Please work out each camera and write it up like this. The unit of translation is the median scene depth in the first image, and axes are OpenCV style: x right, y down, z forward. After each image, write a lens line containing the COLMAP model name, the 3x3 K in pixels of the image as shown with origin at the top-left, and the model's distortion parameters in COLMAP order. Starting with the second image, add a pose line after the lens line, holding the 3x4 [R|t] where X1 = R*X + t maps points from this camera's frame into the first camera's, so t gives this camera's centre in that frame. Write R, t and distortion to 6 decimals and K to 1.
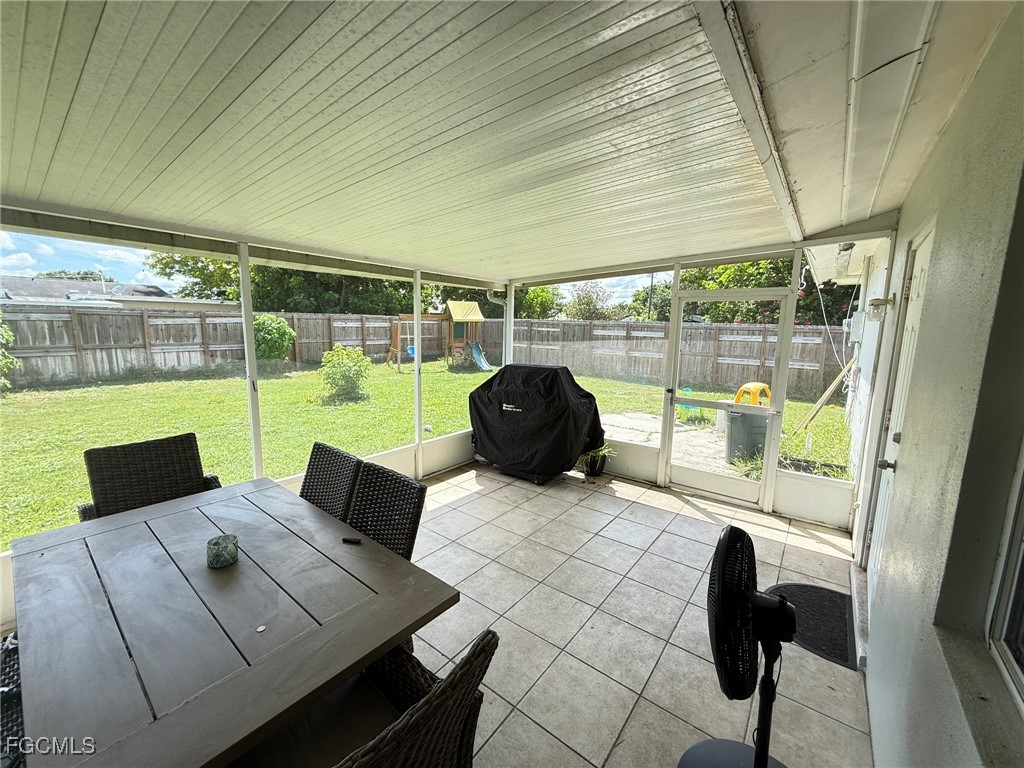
lens RADIAL K [[406.3, 0, 512.0], [0, 406.3, 384.0], [0, 0, 1]] dist [-0.000718, 0.000041]
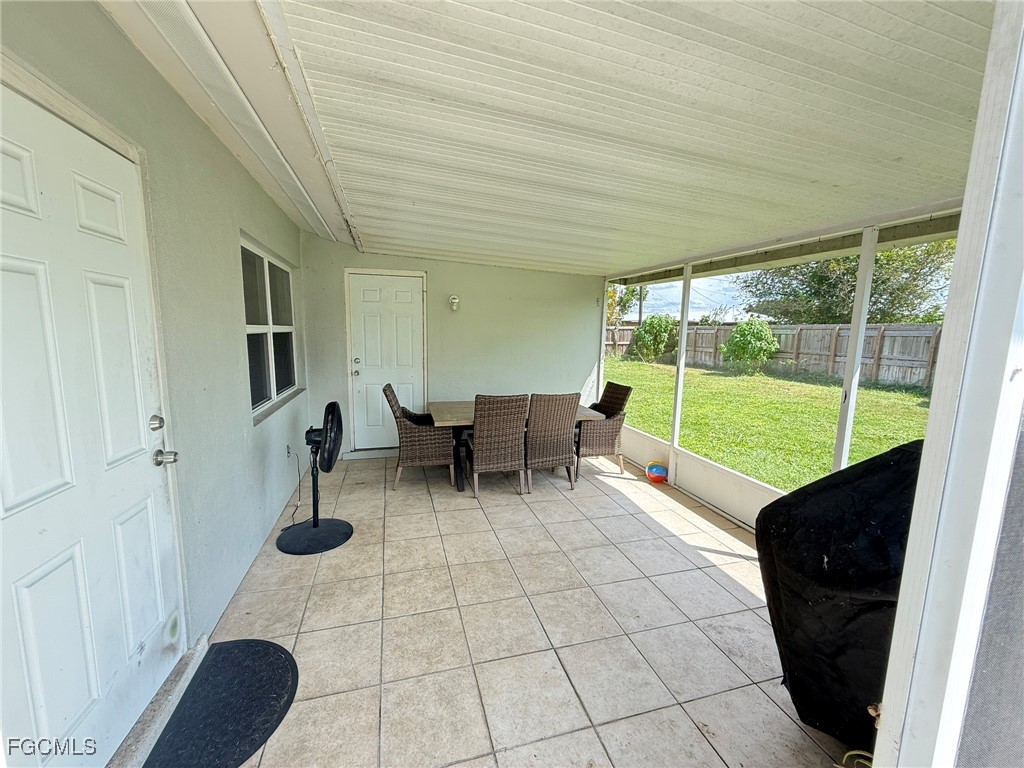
lens RADIAL K [[406.3, 0, 512.0], [0, 406.3, 384.0], [0, 0, 1]] dist [-0.000718, 0.000041]
pose [[-0.583843, 0.074049, -0.808483, 0.586585], [-0.149228, 0.969077, 0.196522, -0.103192], [0.798034, 0.235386, -0.554738, 0.992233]]
